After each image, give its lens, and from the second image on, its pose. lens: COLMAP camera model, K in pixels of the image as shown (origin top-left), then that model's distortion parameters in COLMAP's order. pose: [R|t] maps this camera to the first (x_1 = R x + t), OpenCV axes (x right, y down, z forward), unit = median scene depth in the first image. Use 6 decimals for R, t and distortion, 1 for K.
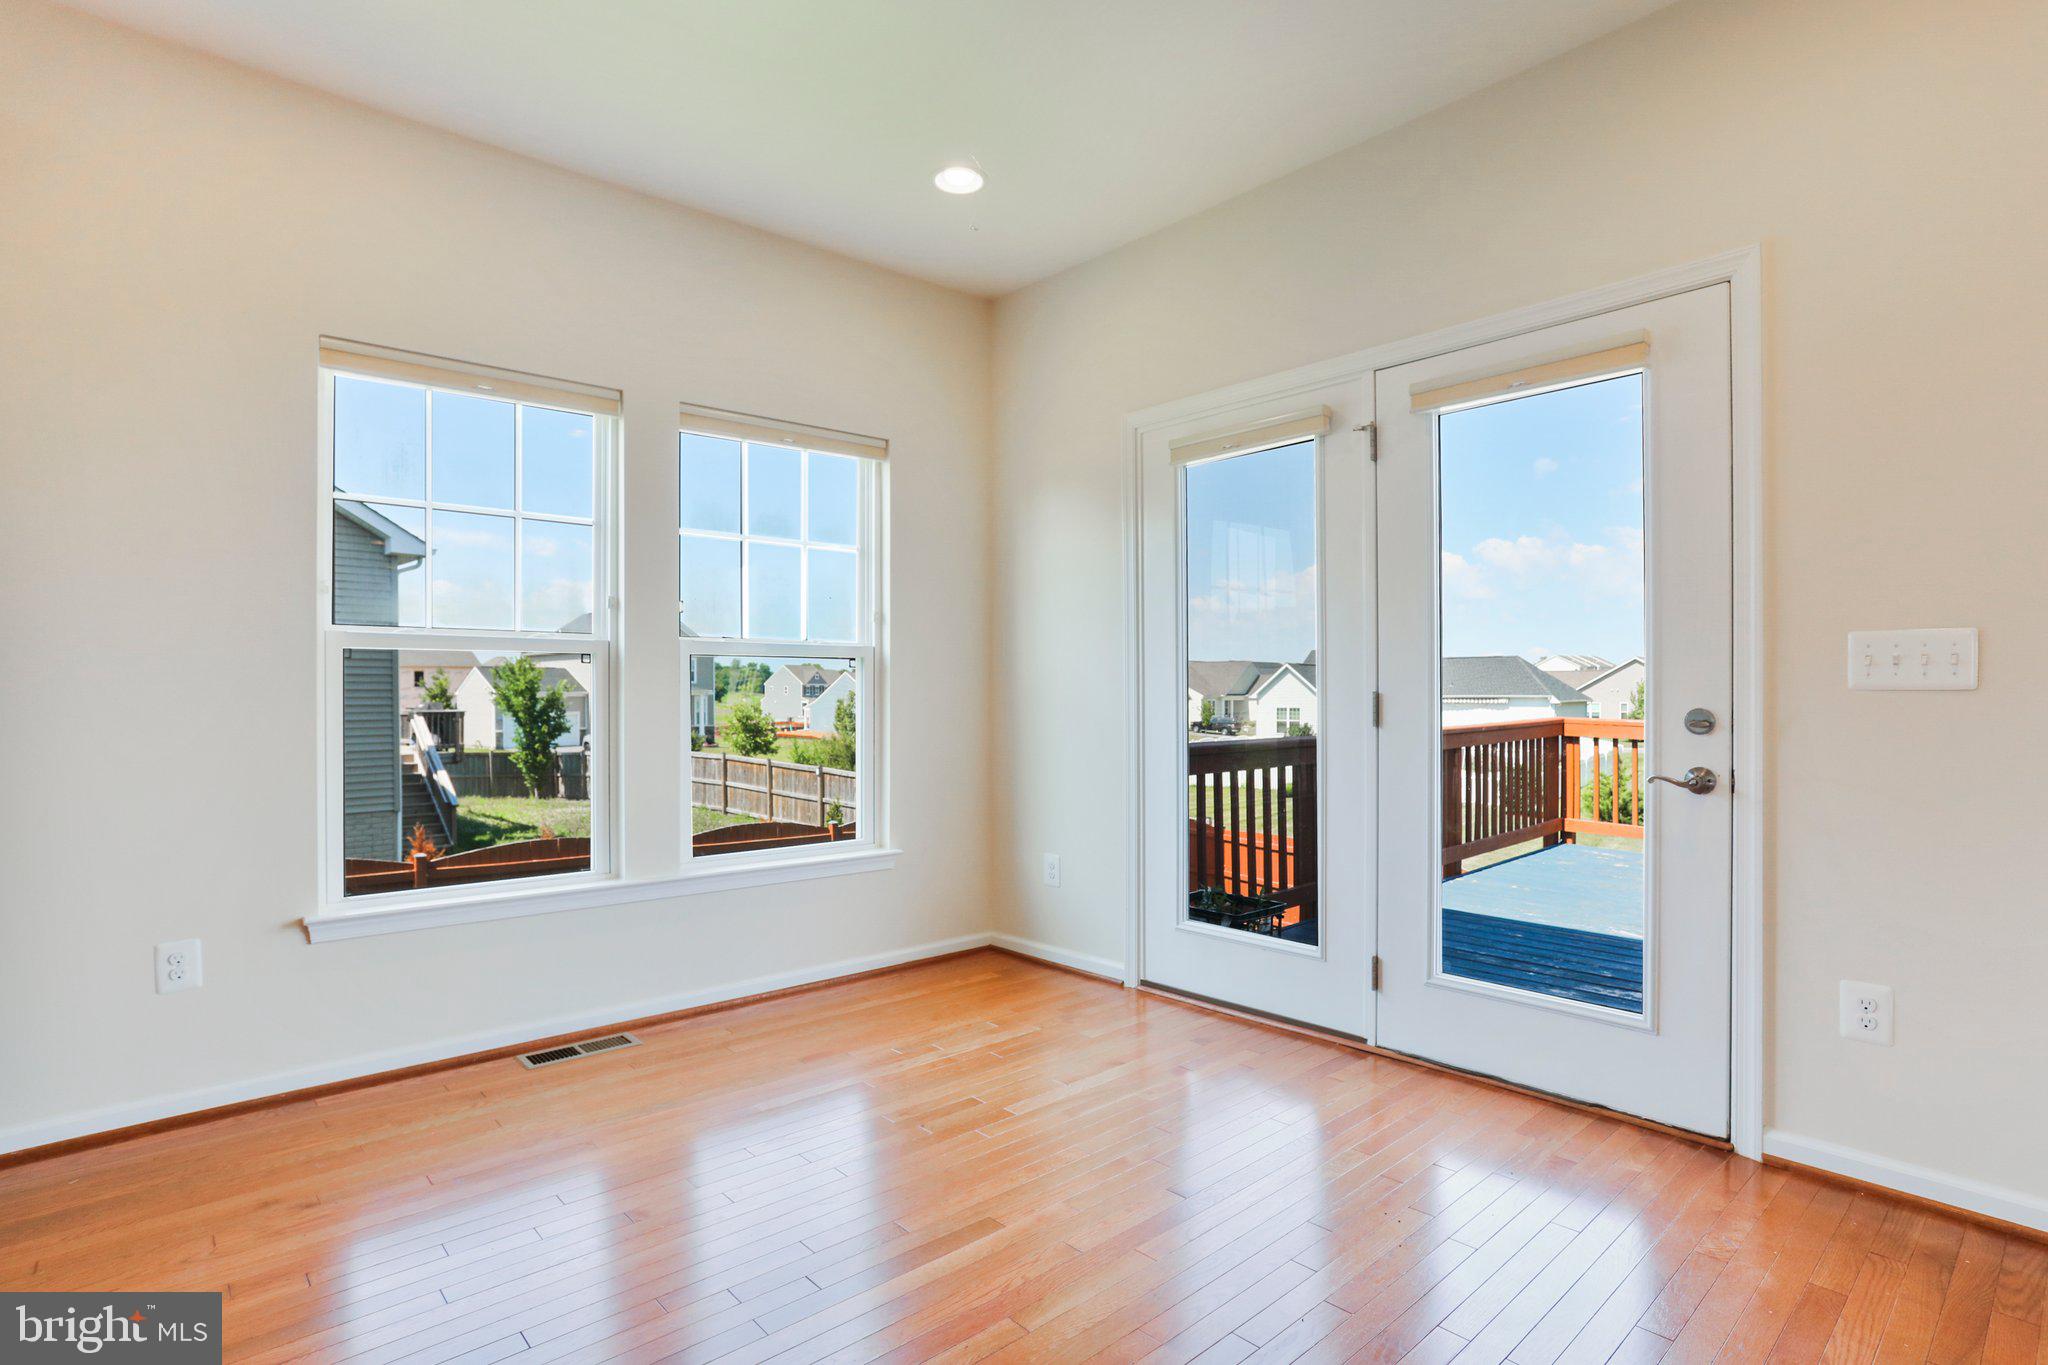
lens RADIAL K [[1013.3, 0, 1038.6], [0, 1013.3, 702.1], [0, 0, 1]] dist [-0.035383, 0.014997]
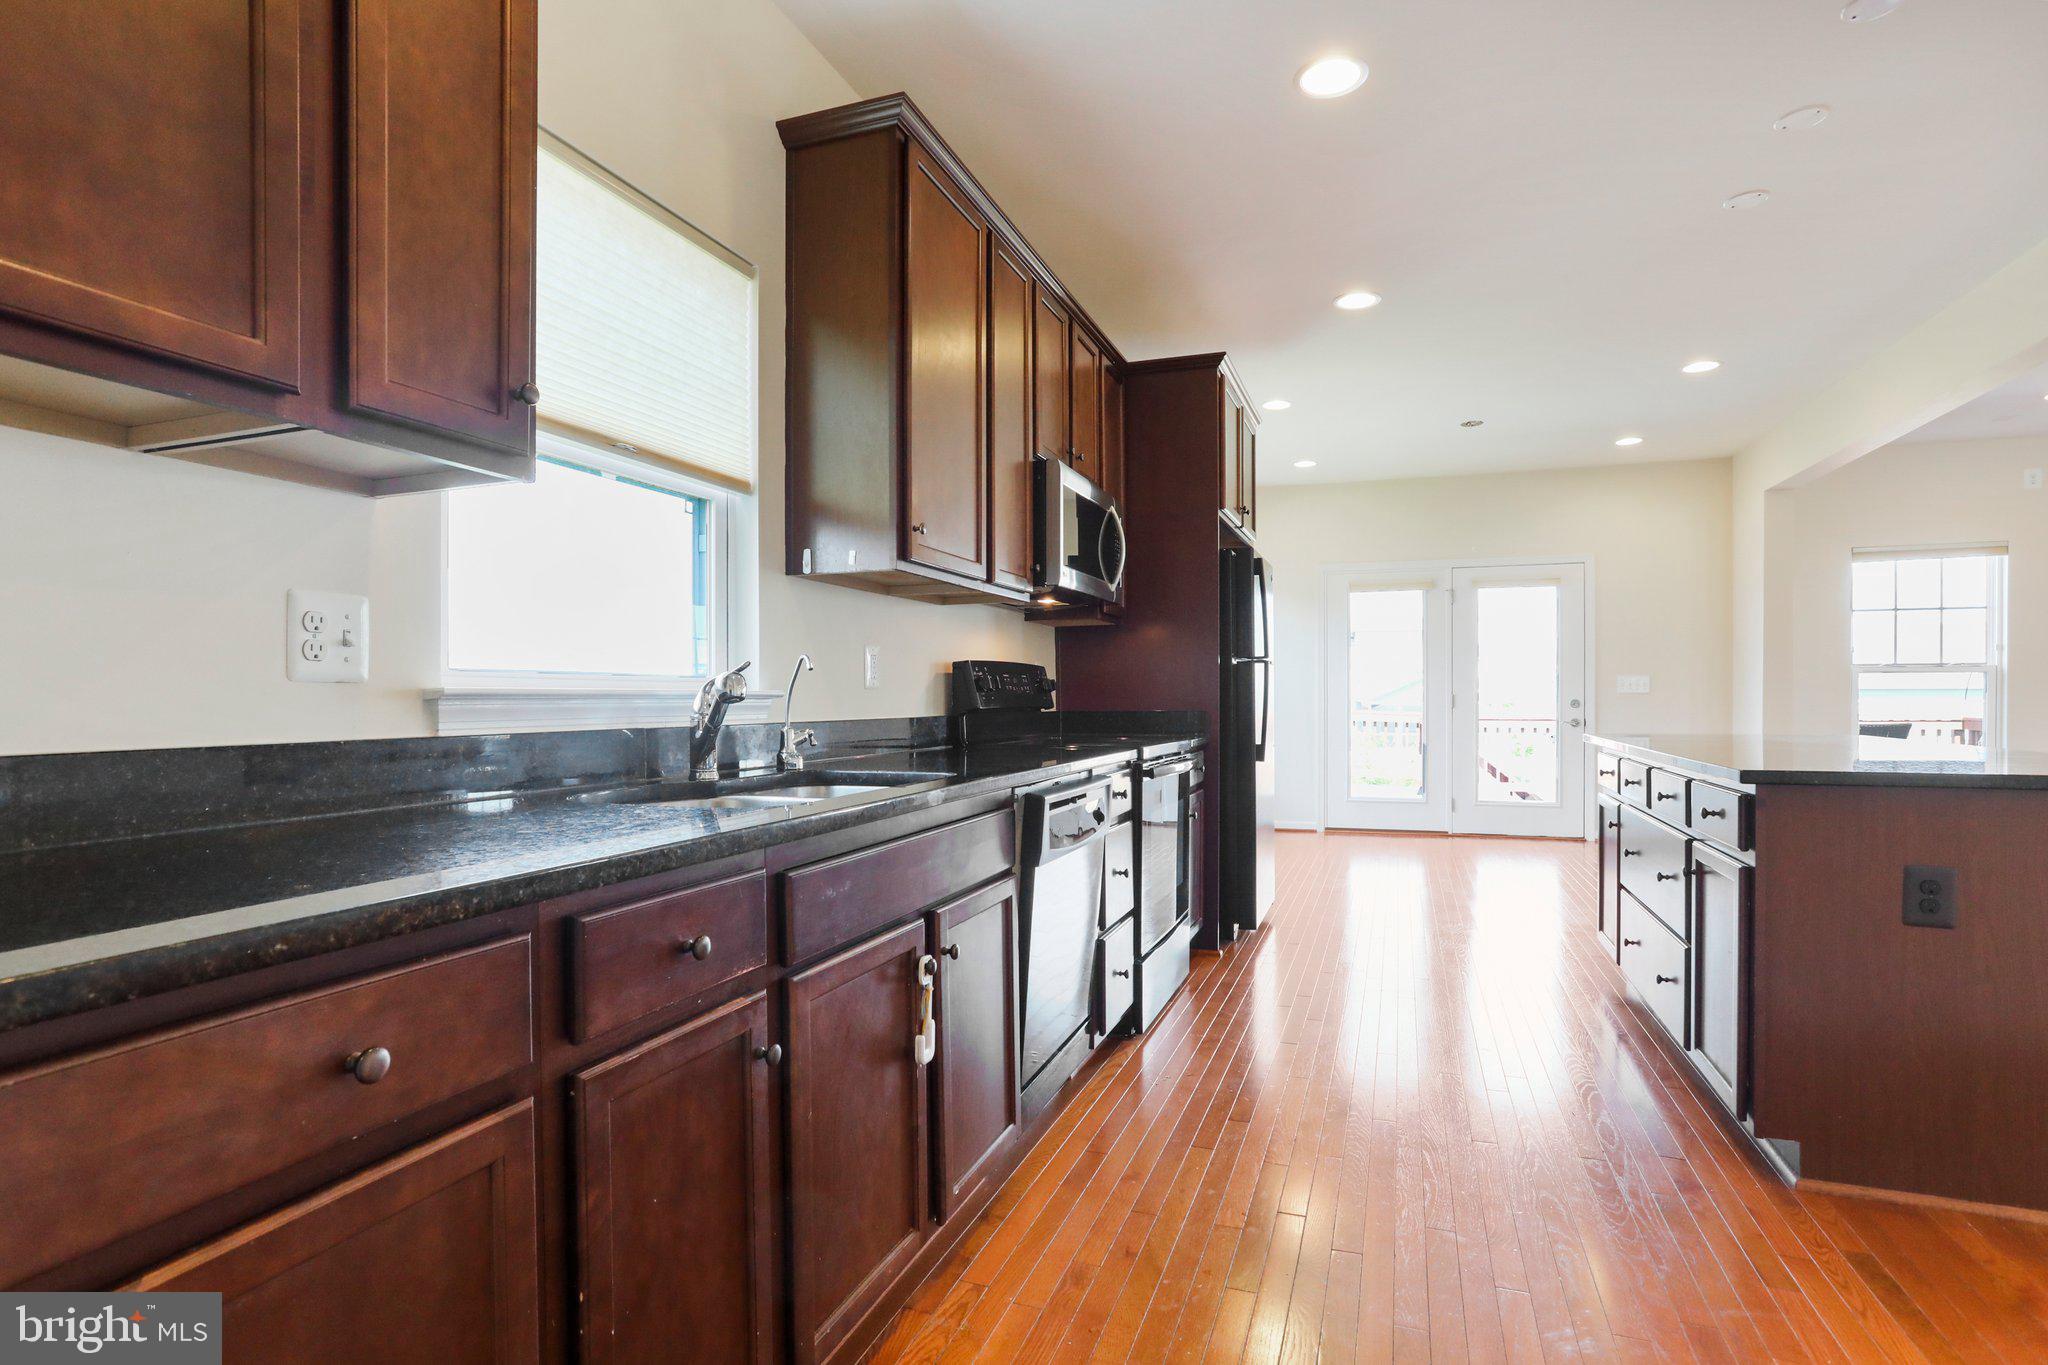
lens RADIAL K [[1013.3, 0, 1022.6], [0, 1013.3, 699.7], [0, 0, 1]] dist [-0.035383, 0.014997]
pose [[0.881900, -0.001418, 0.471434, -1.826114], [0.004166, 0.999980, -0.004784, 0.012557], [-0.471418, 0.006183, 0.881888, -0.738301]]
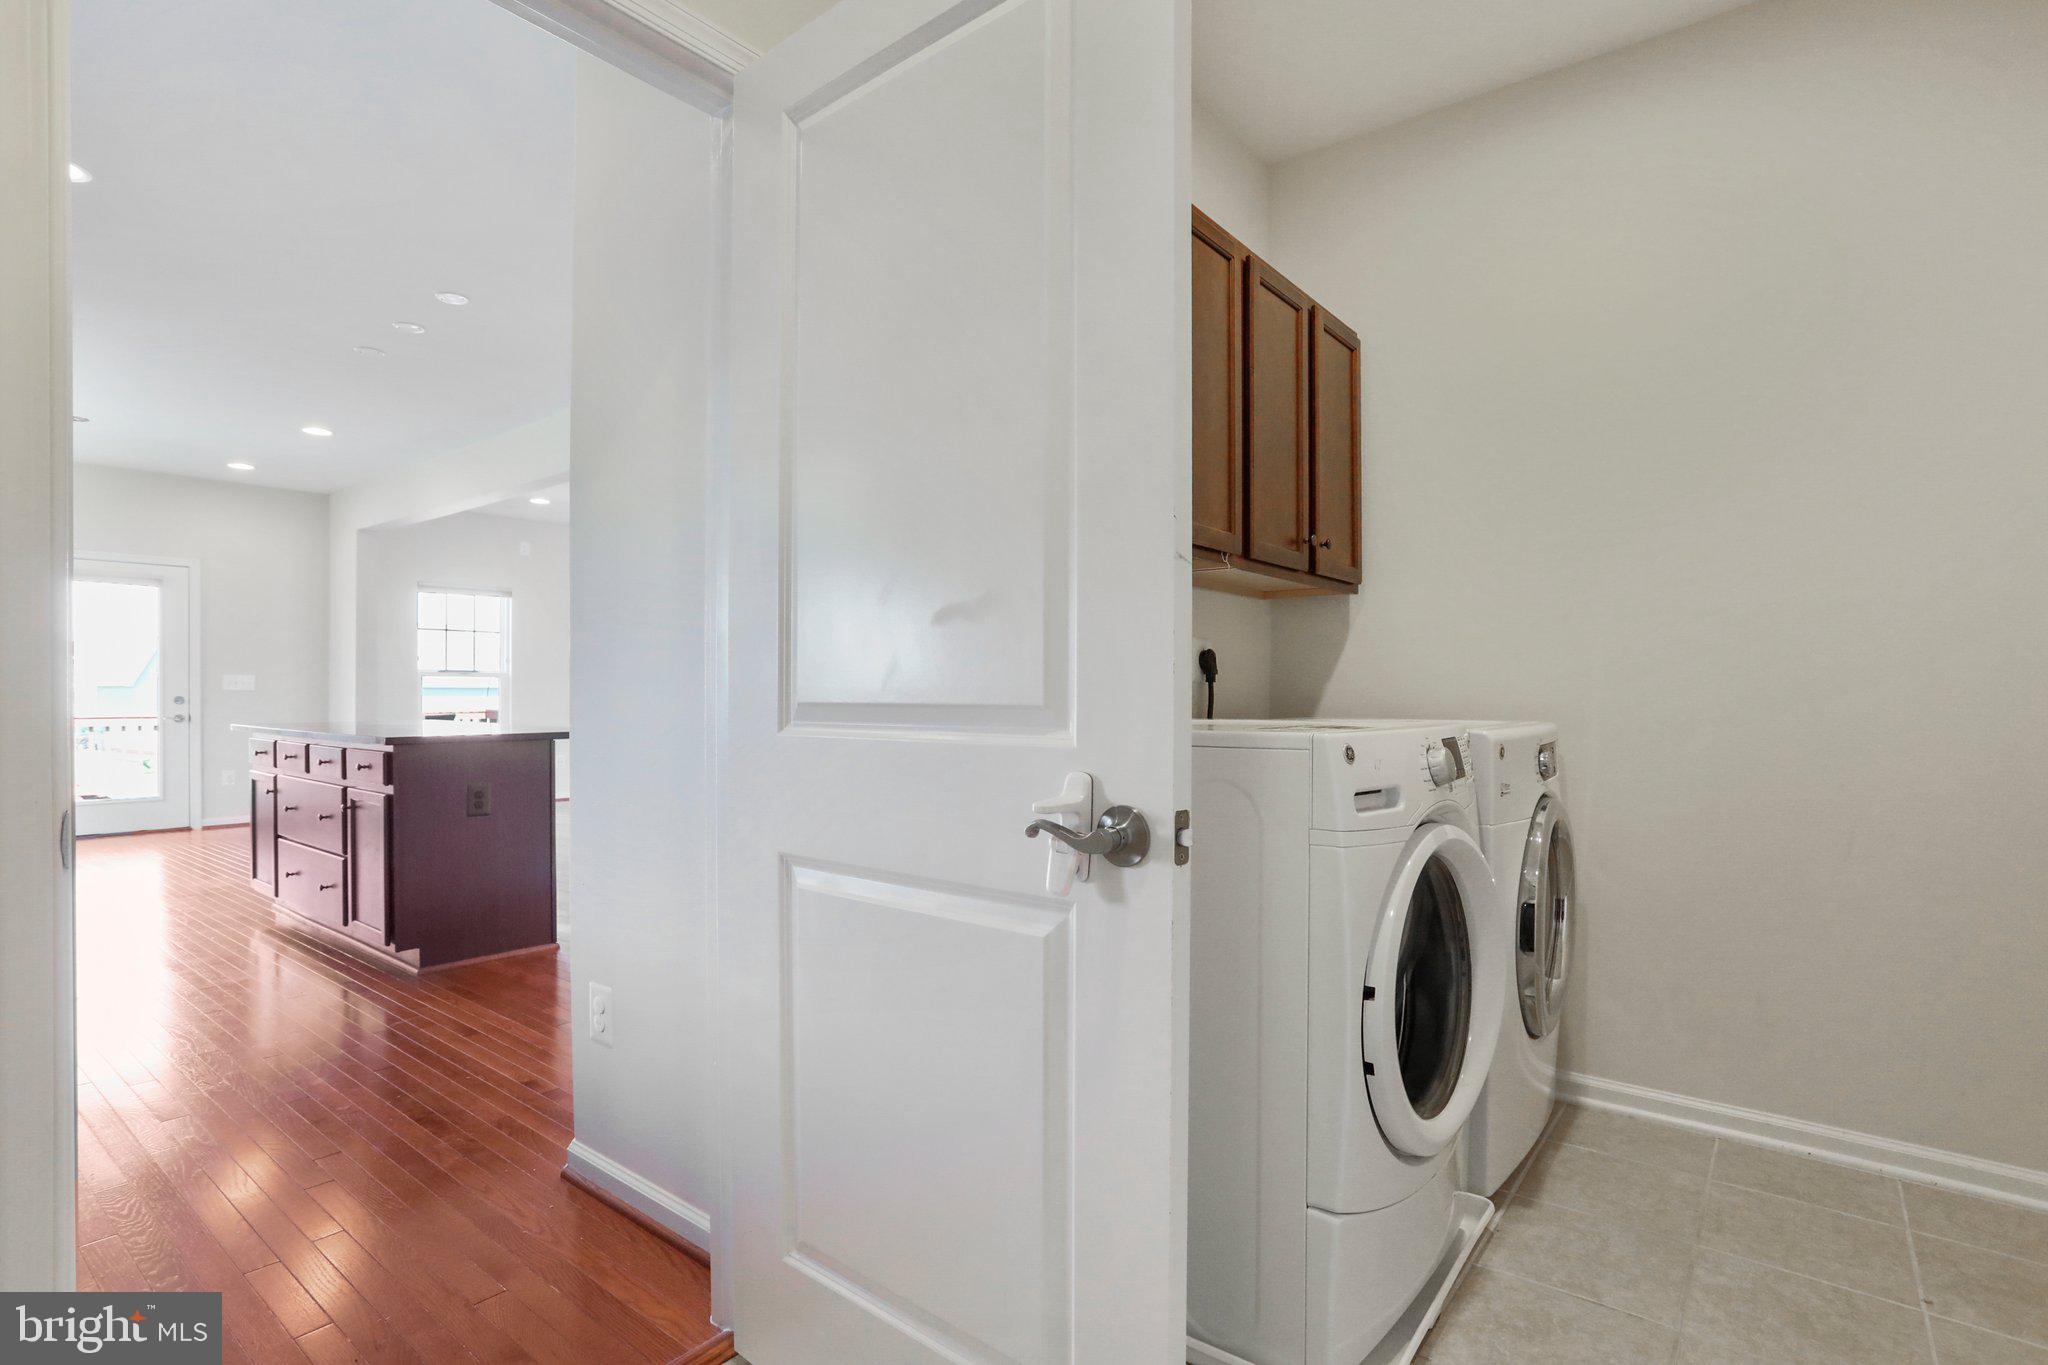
lens RADIAL K [[1013.3, 0, 1030.9], [0, 1013.3, 694.8], [0, 0, 1]] dist [-0.035383, 0.014997]
pose [[-0.177955, -0.000187, 0.984039, -2.381357], [0.006512, 0.999978, 0.001368, 0.012893], [-0.984017, 0.006652, -0.177950, -0.907917]]
